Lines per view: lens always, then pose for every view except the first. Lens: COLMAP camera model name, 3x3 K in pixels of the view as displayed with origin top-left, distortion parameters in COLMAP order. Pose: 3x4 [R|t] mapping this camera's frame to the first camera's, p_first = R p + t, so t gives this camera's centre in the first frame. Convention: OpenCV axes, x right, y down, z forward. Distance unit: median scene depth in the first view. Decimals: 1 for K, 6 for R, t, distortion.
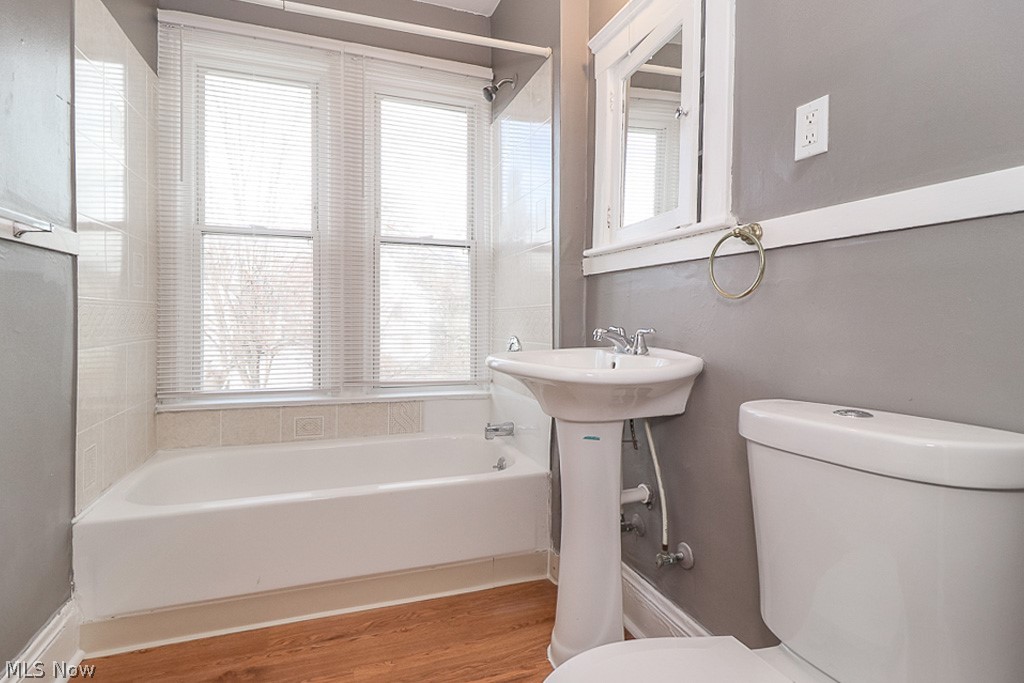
lens RADIAL K [[487.2, 0, 512.3], [0, 487.2, 333.5], [0, 0, 1]] dist [0.022087, -0.016907]
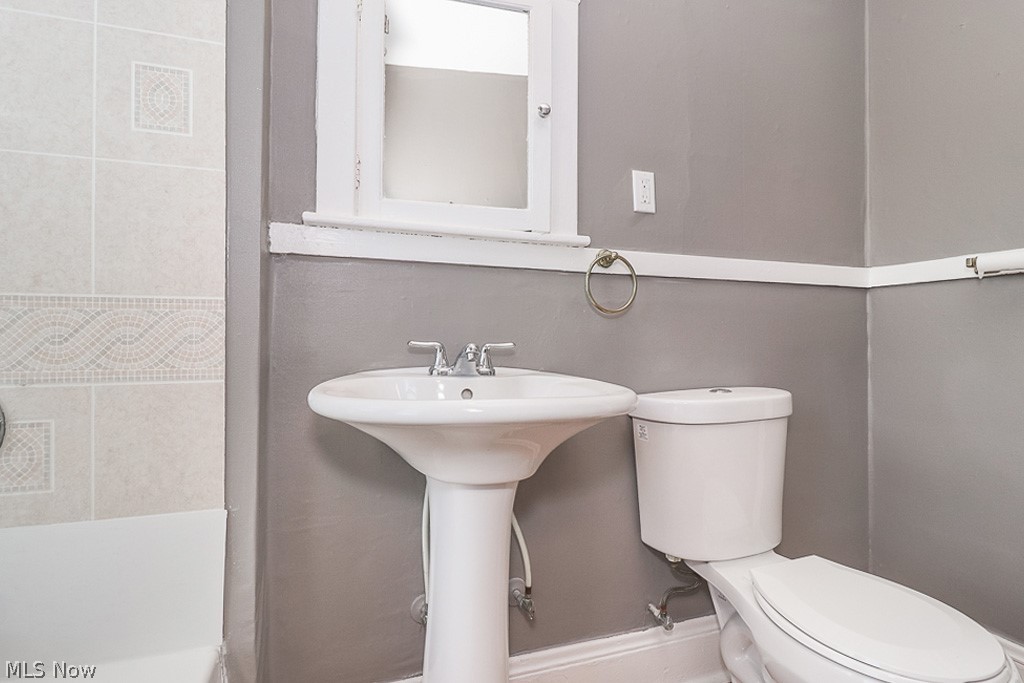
lens RADIAL K [[487.2, 0, 512.3], [0, 487.2, 333.5], [0, 0, 1]] dist [0.022087, -0.016907]
pose [[0.035610, -0.005534, 0.999350, -0.717929], [0.027091, 0.999623, 0.004571, -0.037385], [-0.998999, 0.026910, 0.035747, 1.252320]]
